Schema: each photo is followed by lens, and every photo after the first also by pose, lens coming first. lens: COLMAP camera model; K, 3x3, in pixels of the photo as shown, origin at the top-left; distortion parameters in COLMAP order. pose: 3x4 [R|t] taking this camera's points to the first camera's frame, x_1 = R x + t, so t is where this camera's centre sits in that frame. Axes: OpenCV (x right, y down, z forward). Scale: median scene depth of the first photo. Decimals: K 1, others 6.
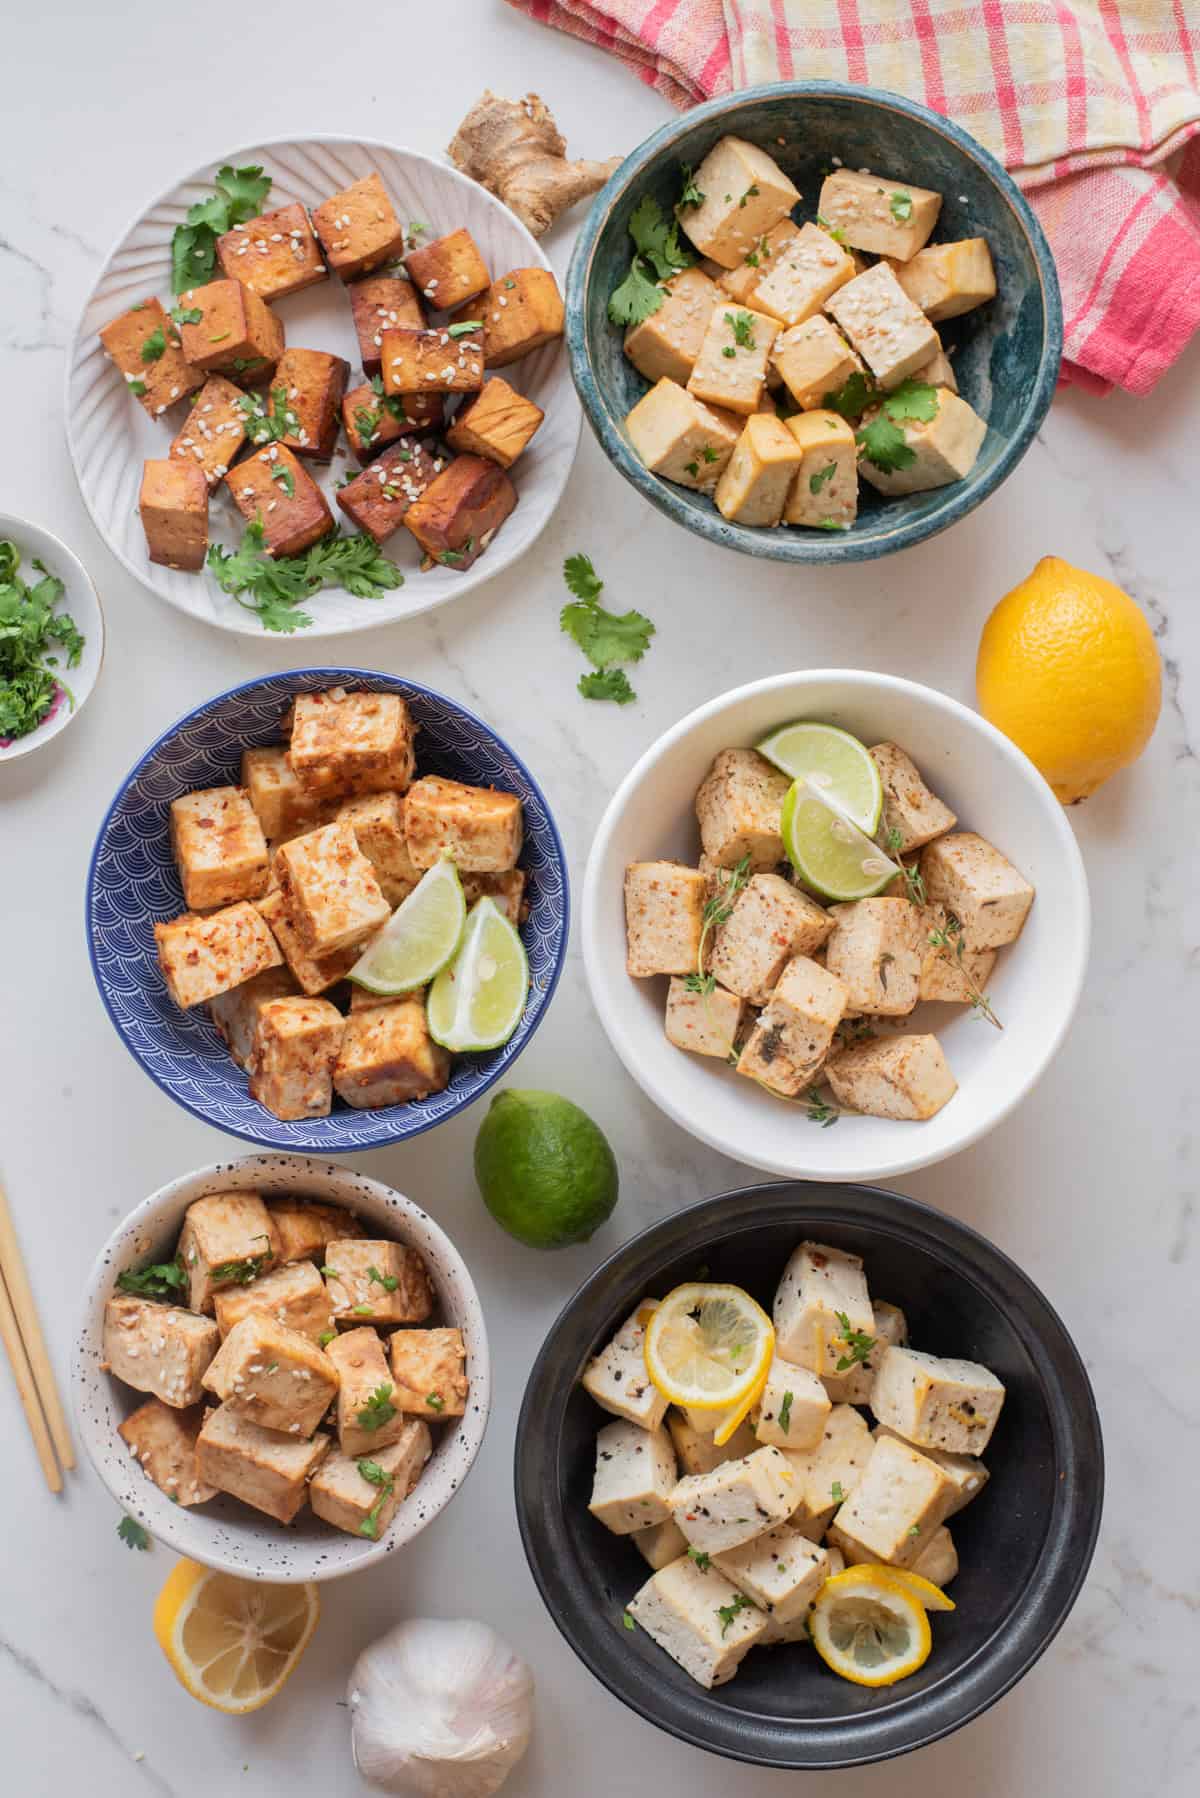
lens RADIAL K [[2759.4, 0, 600.0], [0, 2759.4, 899.0], [0, 0, 1]] dist [-0.152223, 0.083558]
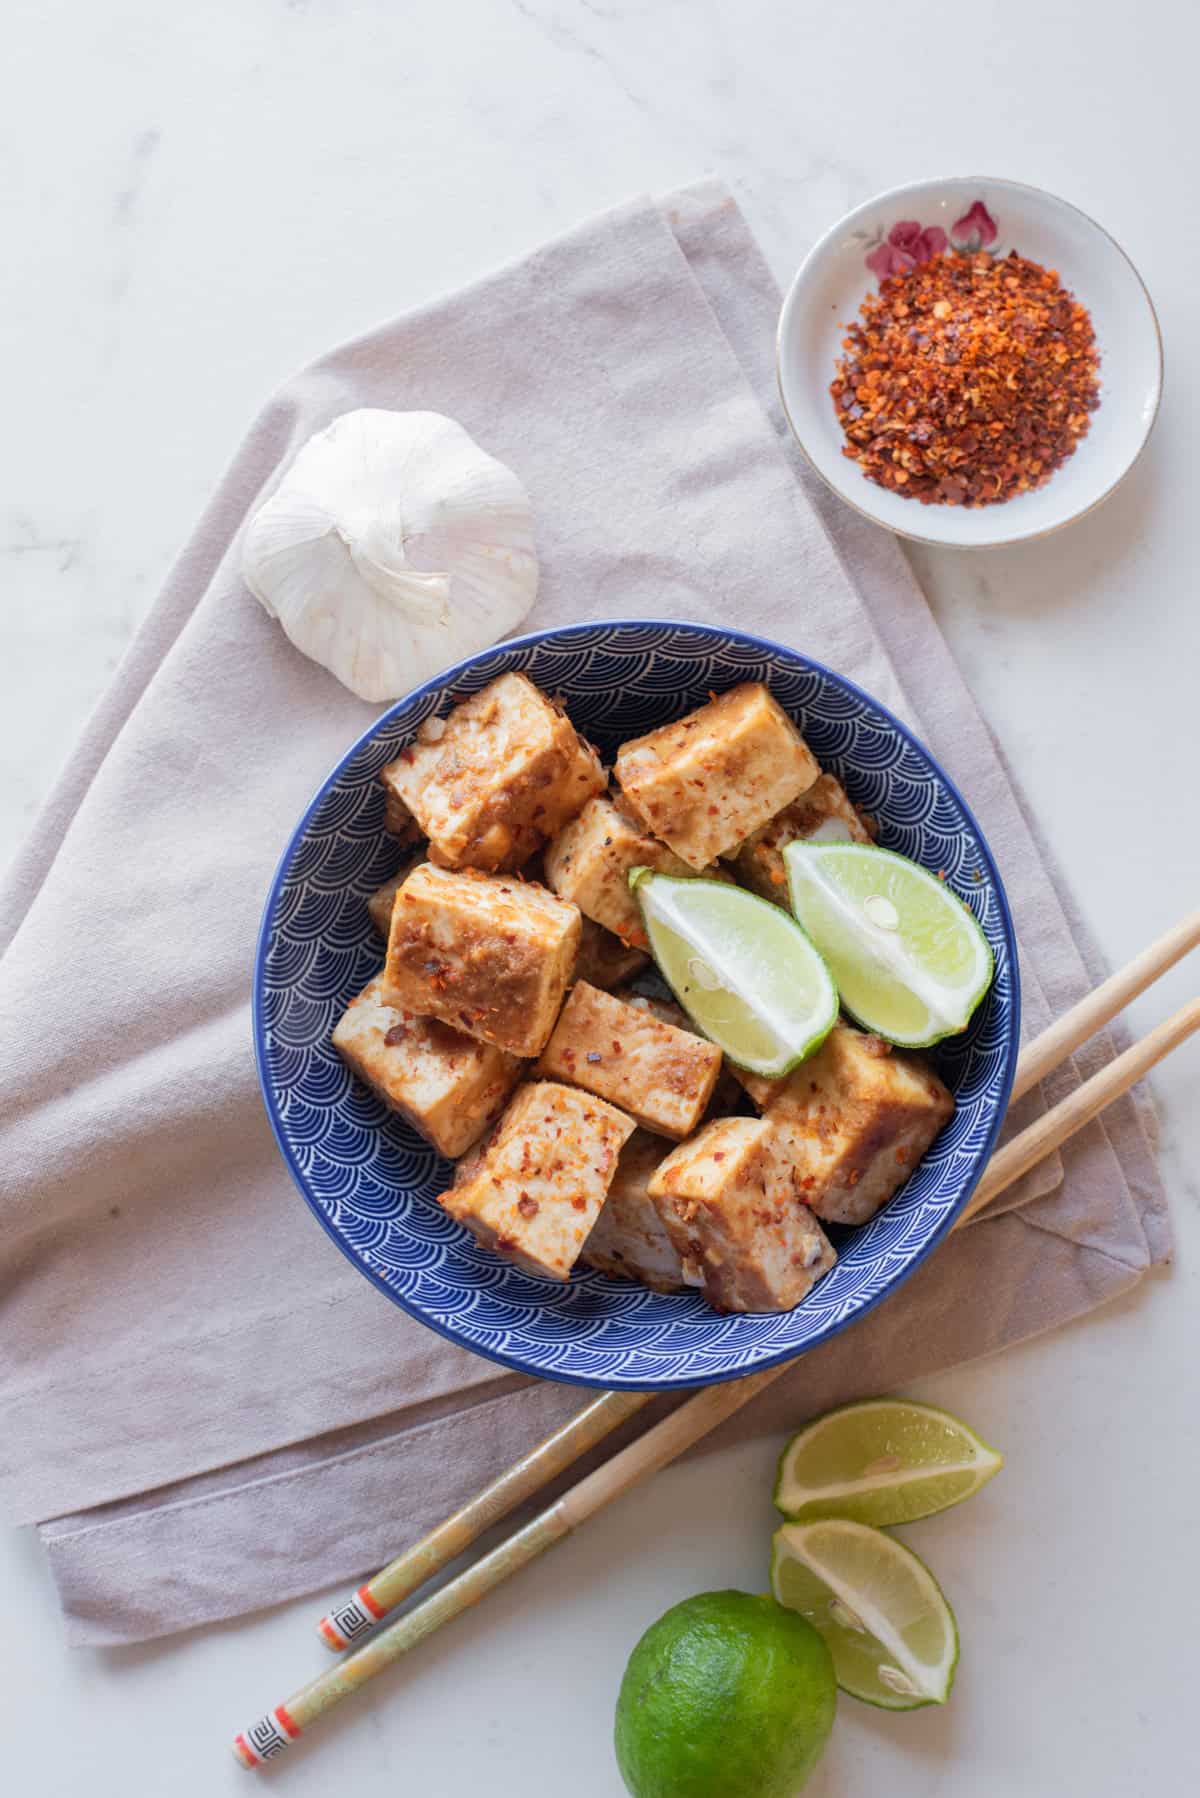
lens RADIAL K [[2759.4, 0, 600.0], [0, 2759.4, 899.0], [0, 0, 1]] dist [-0.152223, 0.083558]
pose [[0.777895, -0.627034, 0.041335, -0.115703], [0.628344, 0.775313, -0.063826, 0.020705], [0.007974, 0.075622, 0.997105, 0.365925]]
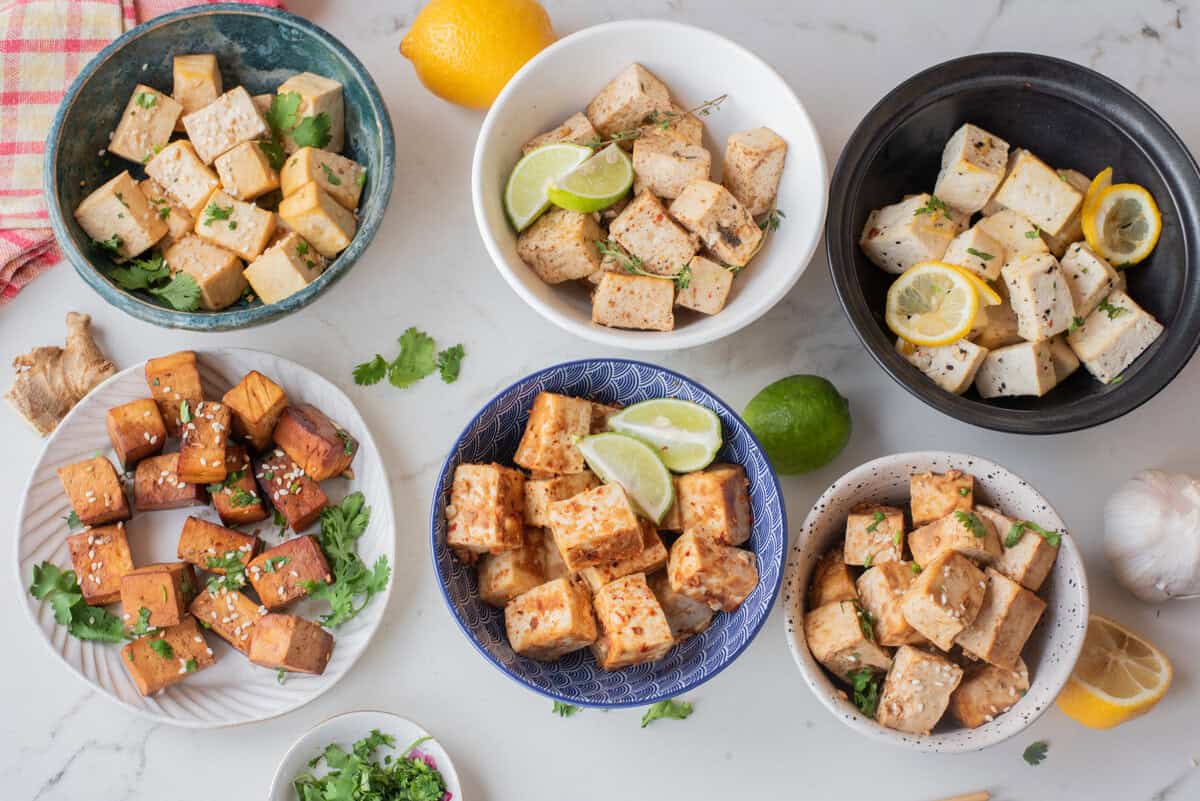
lens RADIAL K [[1841.6, 0, 600.0], [0, 1841.6, 400.5], [0, 0, 1]] dist [-0.152223, 0.083558]
pose [[0.086699, -0.962476, 0.257143, -0.268437], [0.991252, 0.109125, 0.074237, -0.074529], [-0.099512, 0.248457, 0.963518, 0.106613]]
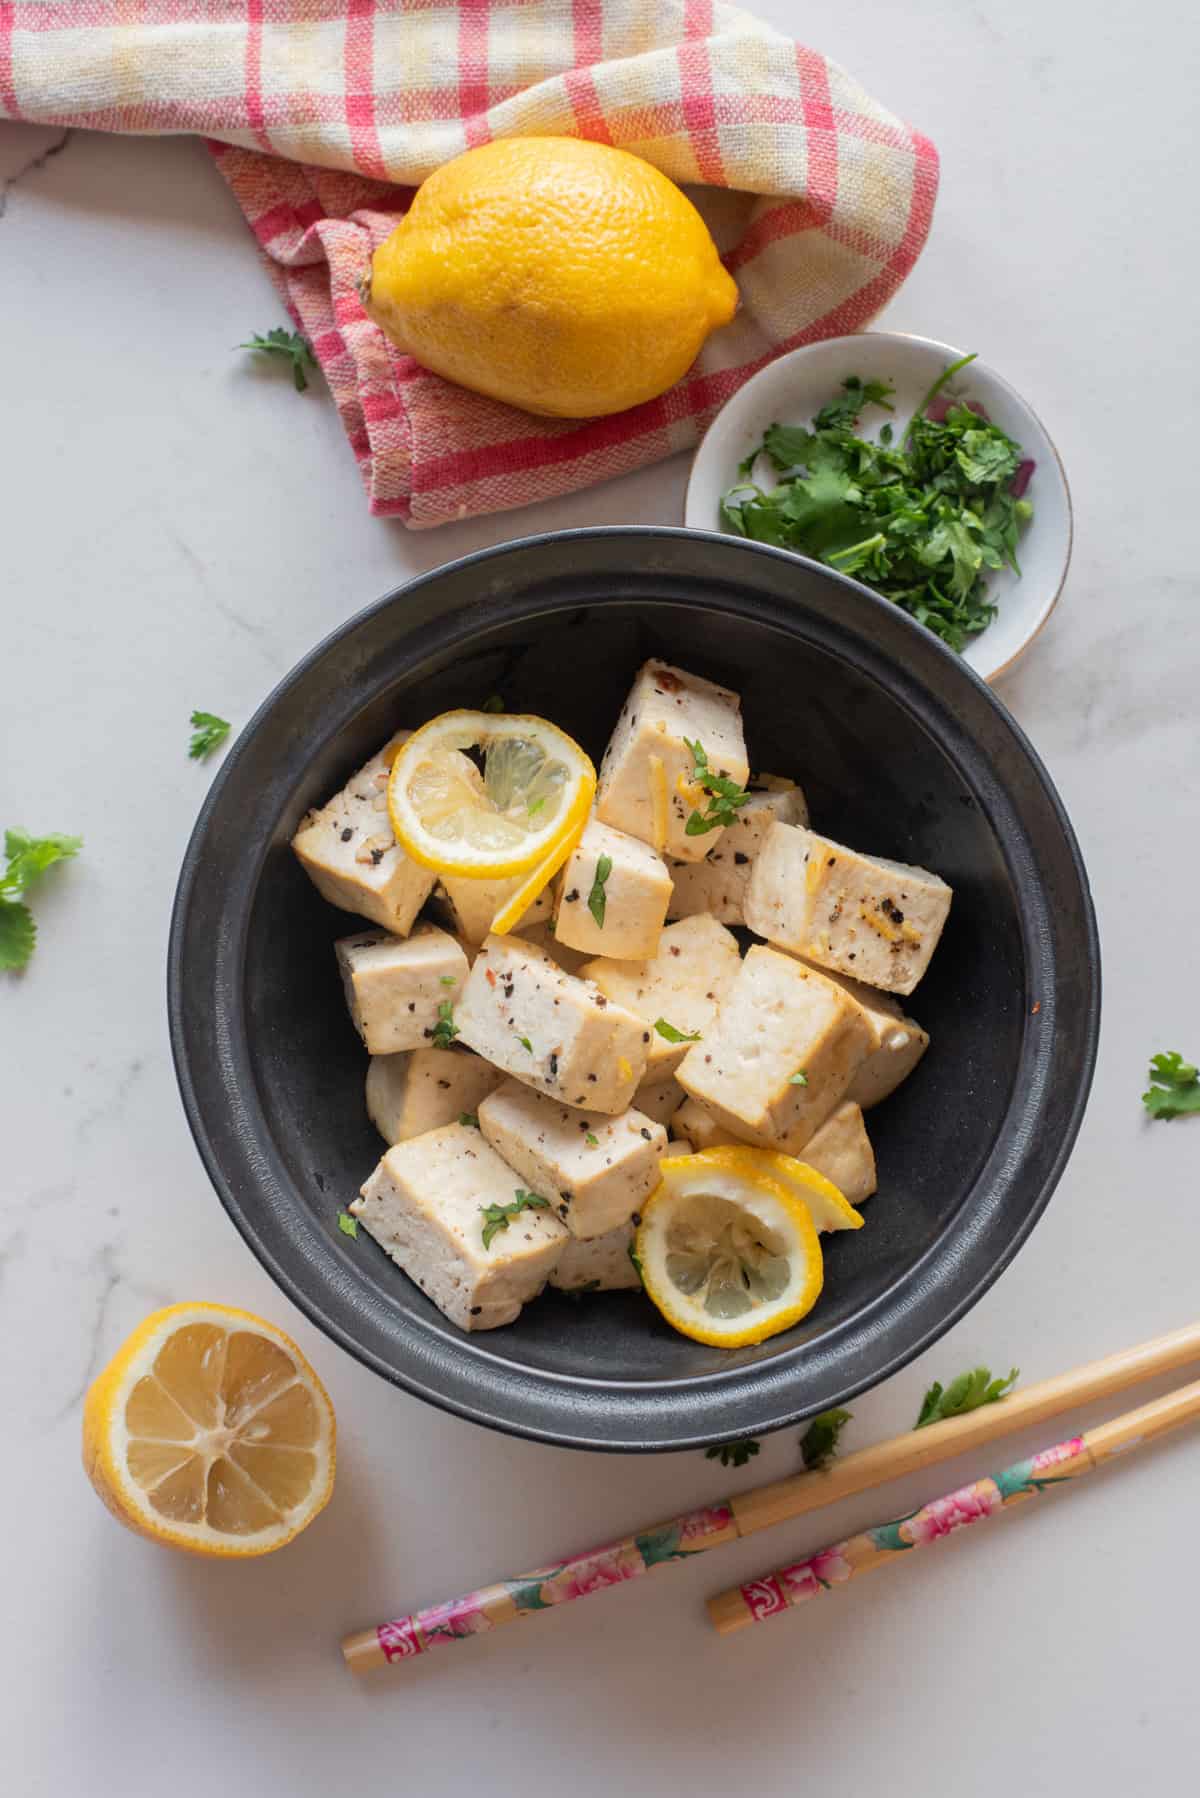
lens RADIAL K [[2759.4, 0, 600.0], [0, 2759.4, 899.0], [0, 0, 1]] dist [-0.152223, 0.083558]
pose [[0.998860, 0.032975, -0.034523, 0.088396], [-0.034750, 0.998035, -0.052138, 0.219162], [0.032736, 0.053278, 0.998043, 0.354631]]
